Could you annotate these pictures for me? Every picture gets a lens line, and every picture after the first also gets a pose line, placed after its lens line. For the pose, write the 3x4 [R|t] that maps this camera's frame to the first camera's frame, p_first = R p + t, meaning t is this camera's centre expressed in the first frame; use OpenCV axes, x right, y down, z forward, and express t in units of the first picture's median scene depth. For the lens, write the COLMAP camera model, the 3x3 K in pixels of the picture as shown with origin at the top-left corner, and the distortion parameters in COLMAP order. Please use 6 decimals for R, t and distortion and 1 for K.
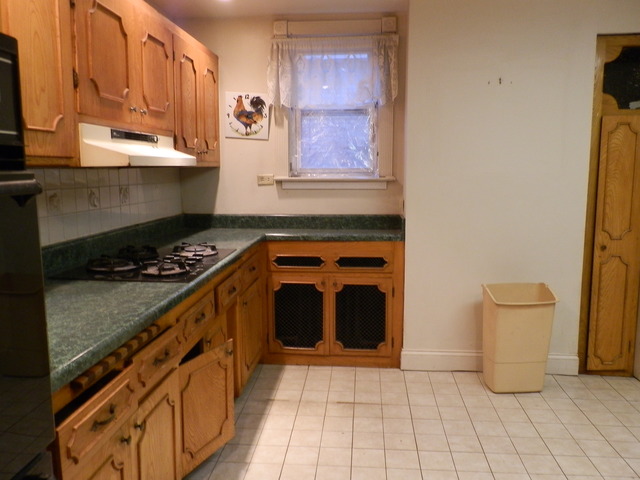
lens RADIAL K [[521.4, 0, 320.5], [0, 521.4, 239.6], [0, 0, 1]] dist [-0.012480, -0.007048]
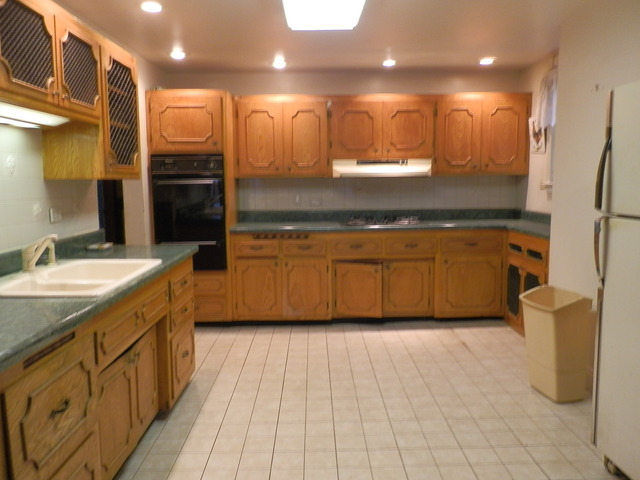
lens RADIAL K [[521.4, 0, 320.2], [0, 521.4, 239.6], [0, 0, 1]] dist [-0.012480, -0.007048]
pose [[0.095687, 0.111840, -0.989109, 1.581938], [-0.124419, 0.987219, 0.099590, -0.062019], [0.987605, 0.113535, 0.108379, 0.508304]]
